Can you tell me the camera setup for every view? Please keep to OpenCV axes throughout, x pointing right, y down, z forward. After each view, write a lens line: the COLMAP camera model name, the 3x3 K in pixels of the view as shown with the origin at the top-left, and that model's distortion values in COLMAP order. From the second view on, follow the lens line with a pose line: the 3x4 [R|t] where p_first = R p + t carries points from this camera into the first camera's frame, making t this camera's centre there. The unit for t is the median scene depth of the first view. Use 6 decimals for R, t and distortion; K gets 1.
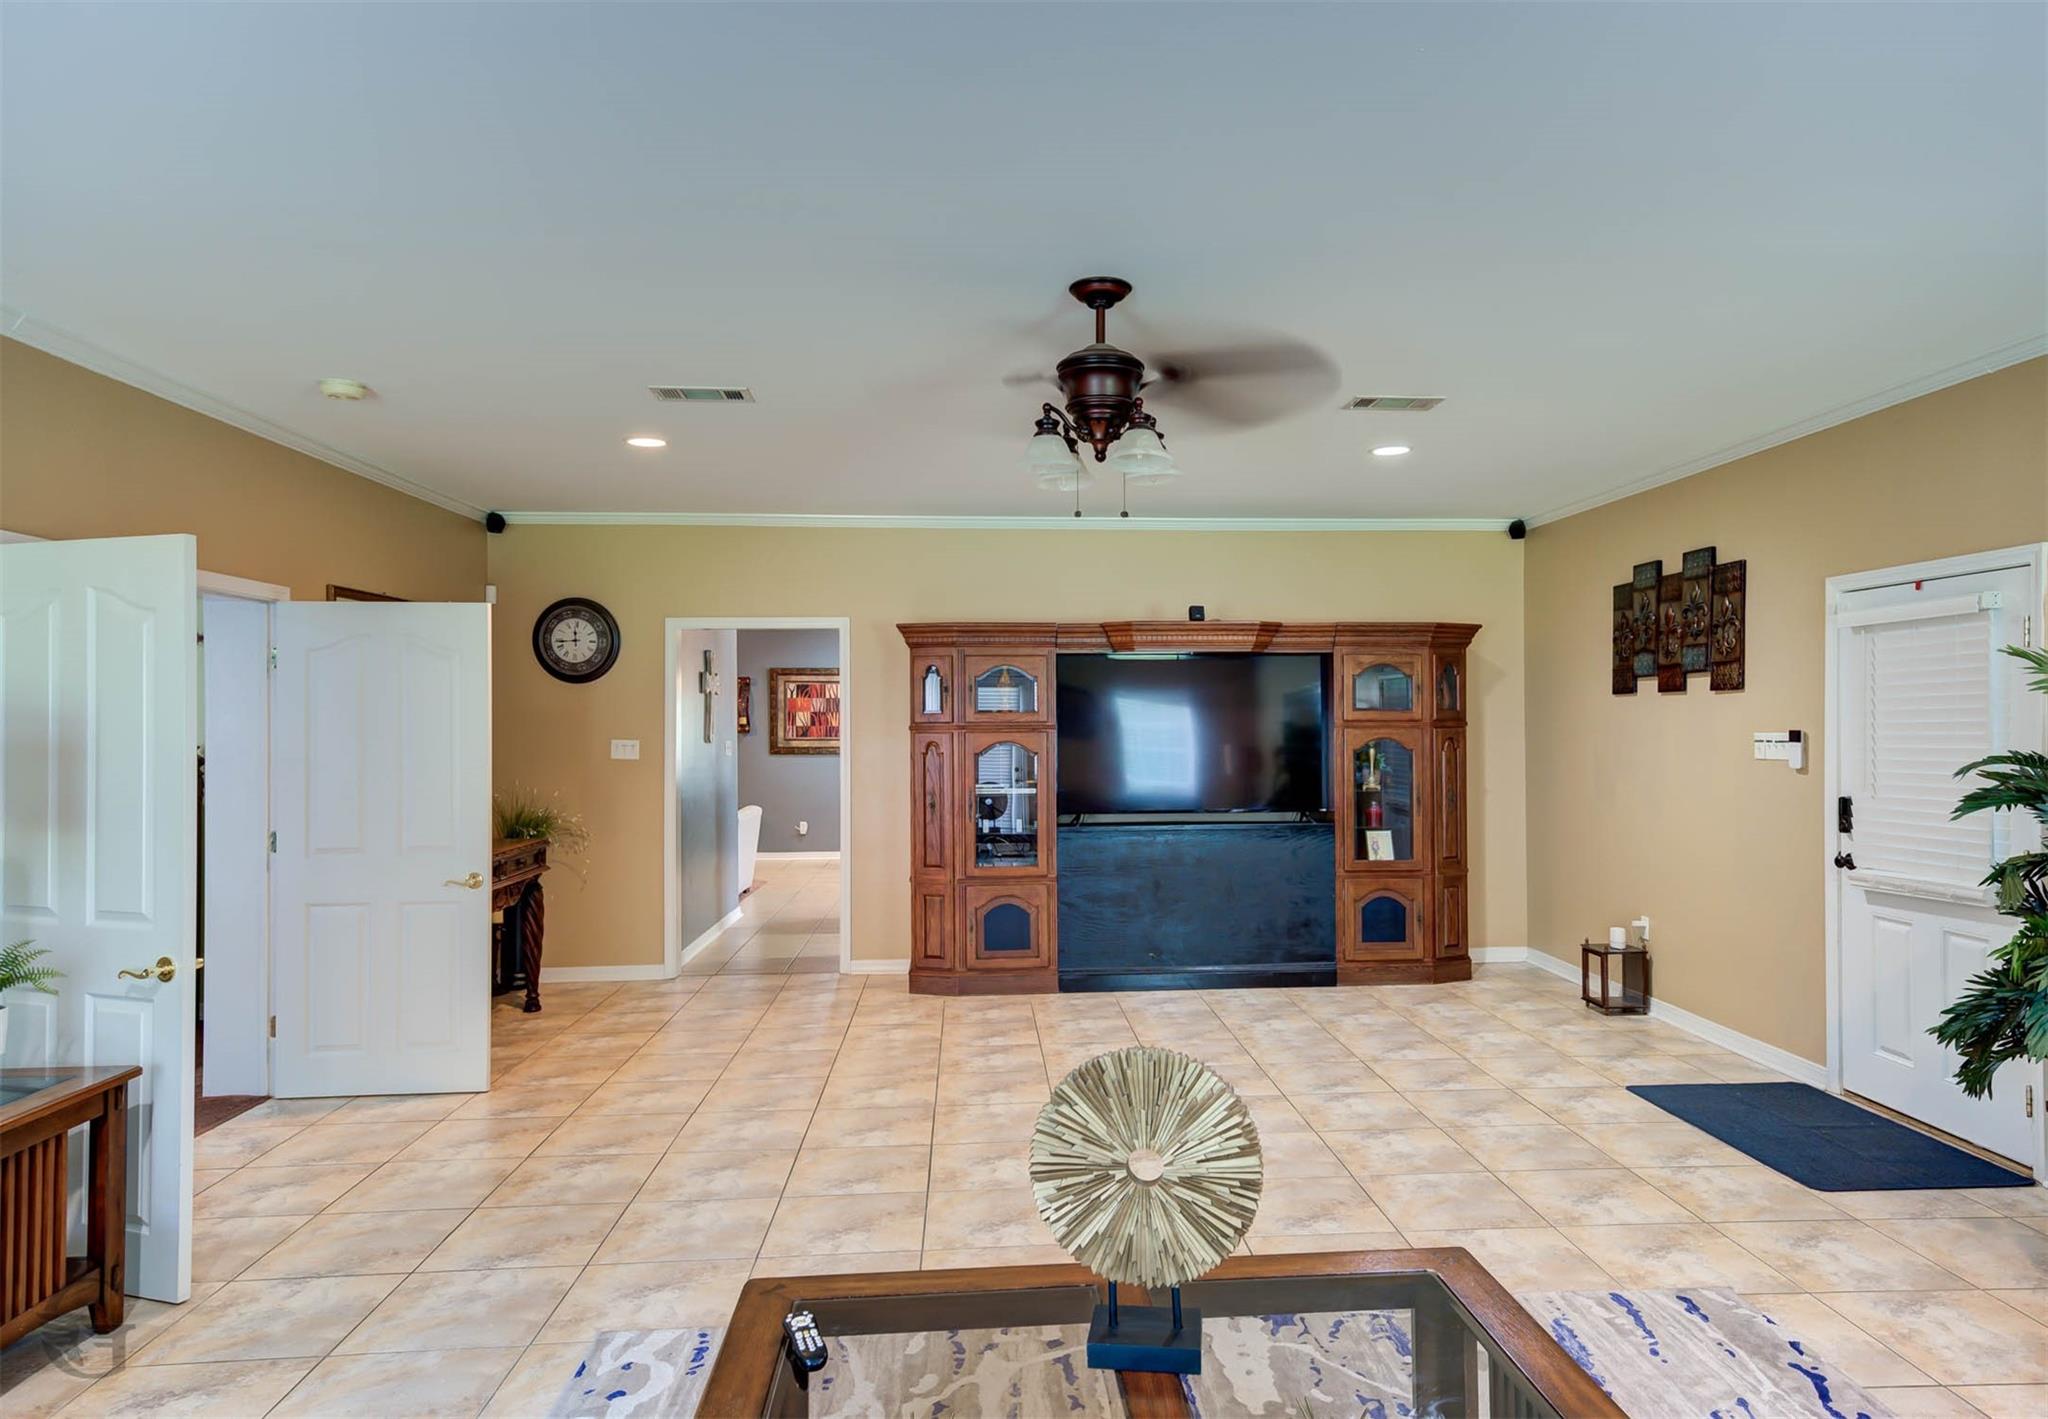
lens RADIAL K [[1221.7, 0, 1037.0], [0, 1221.7, 711.2], [0, 0, 1]] dist [-0.004862, -0.000051]
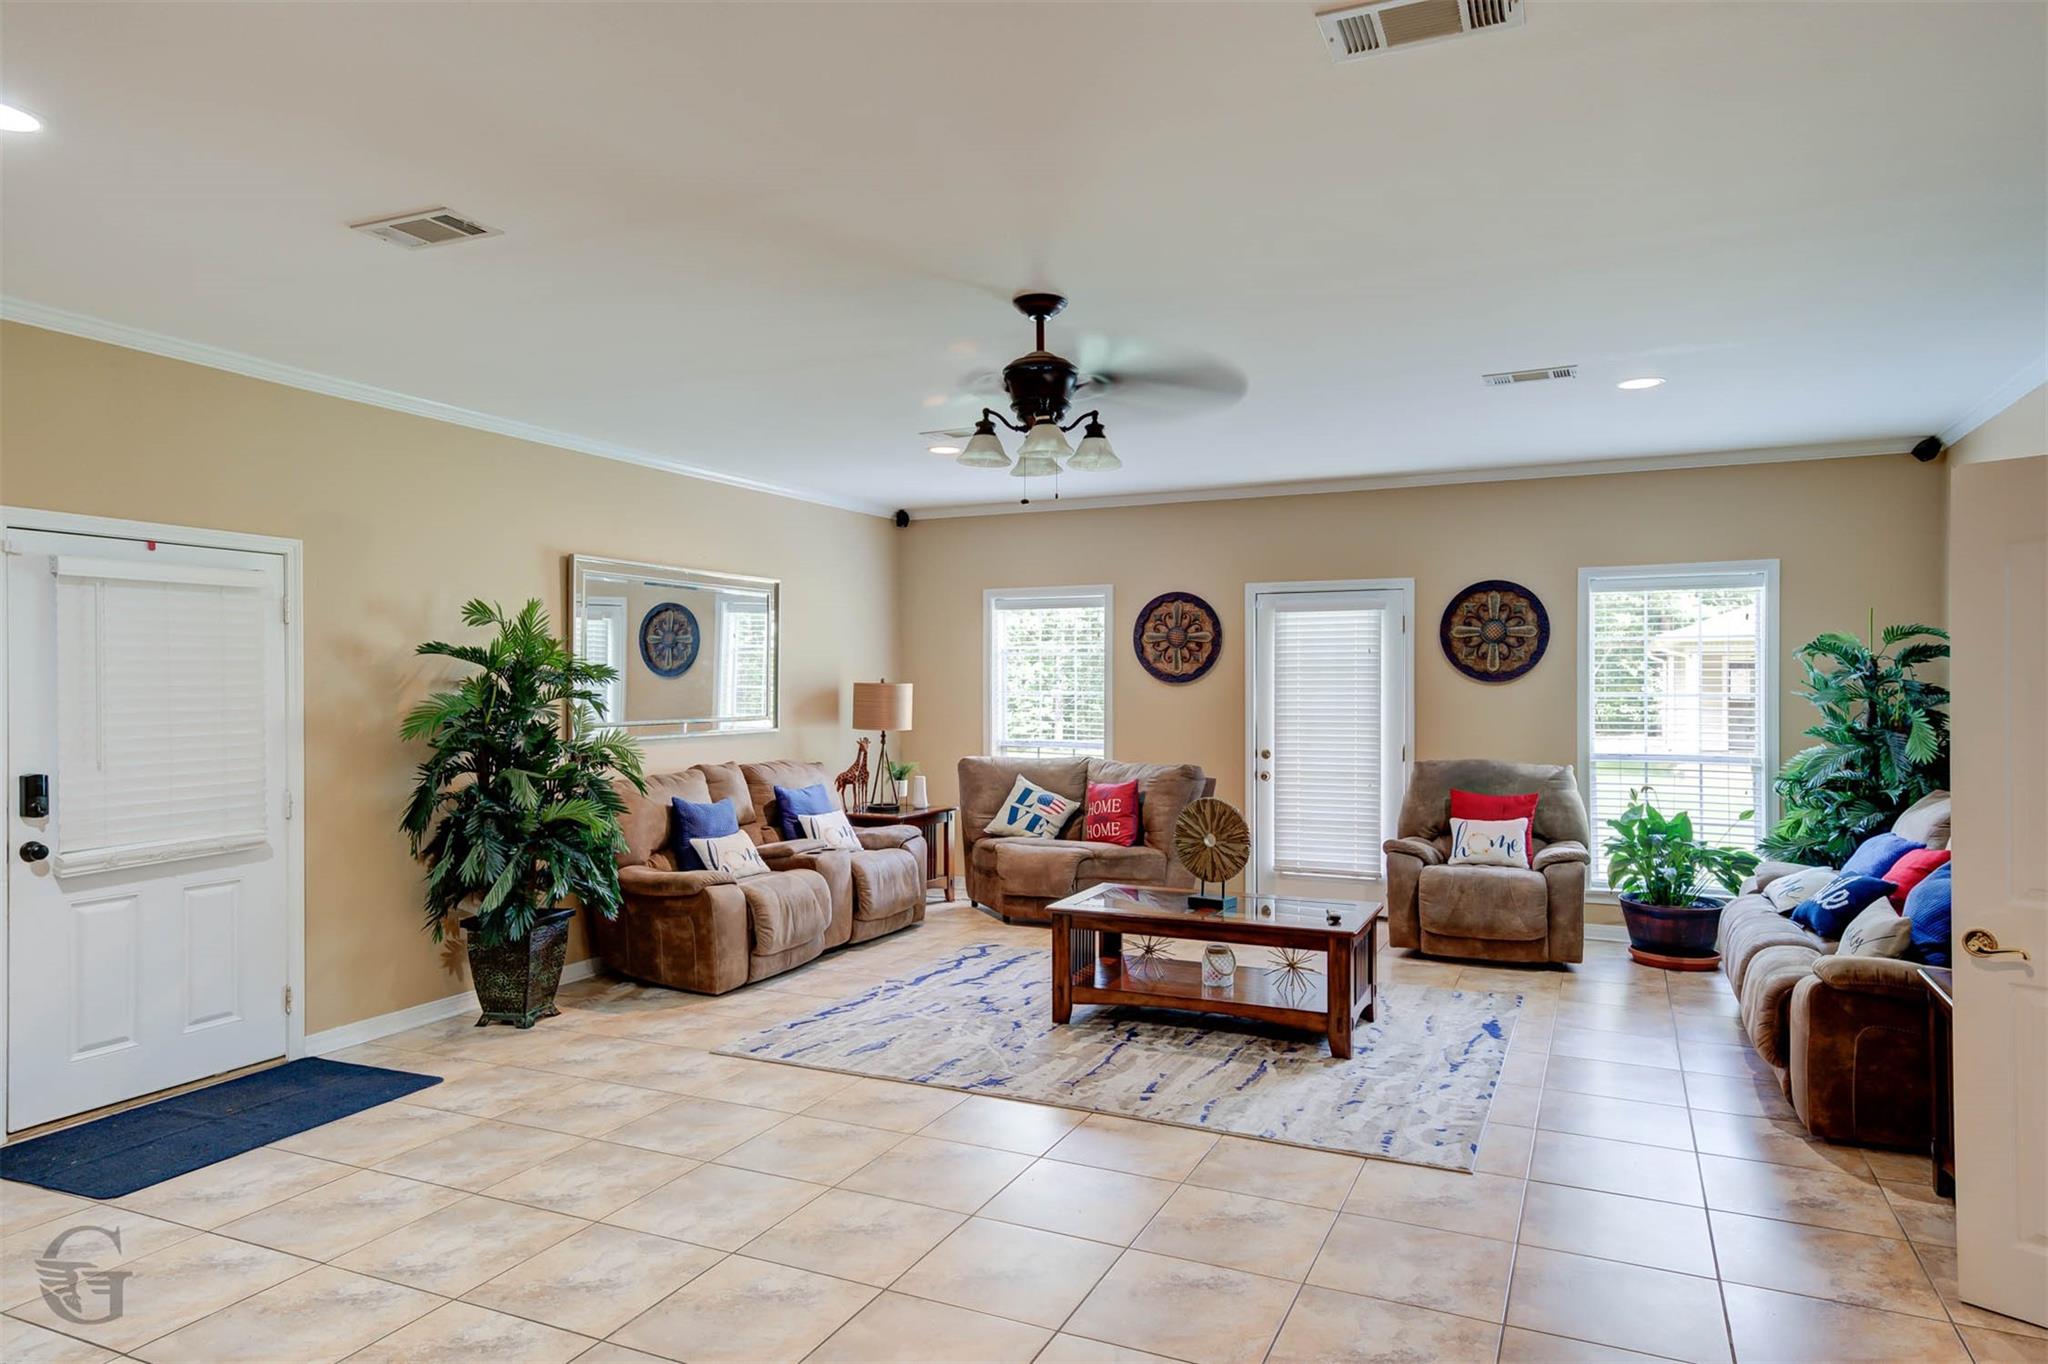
lens RADIAL K [[1267.5, 0, 1034.8], [0, 1267.5, 682.4], [0, 0, 1]] dist [0.009372, 0.001522]
pose [[-0.882930, 0.004984, 0.469478, -0.414455], [0.000249, 0.999948, -0.010148, 0.018451], [-0.469504, -0.008843, -0.882886, 1.692614]]
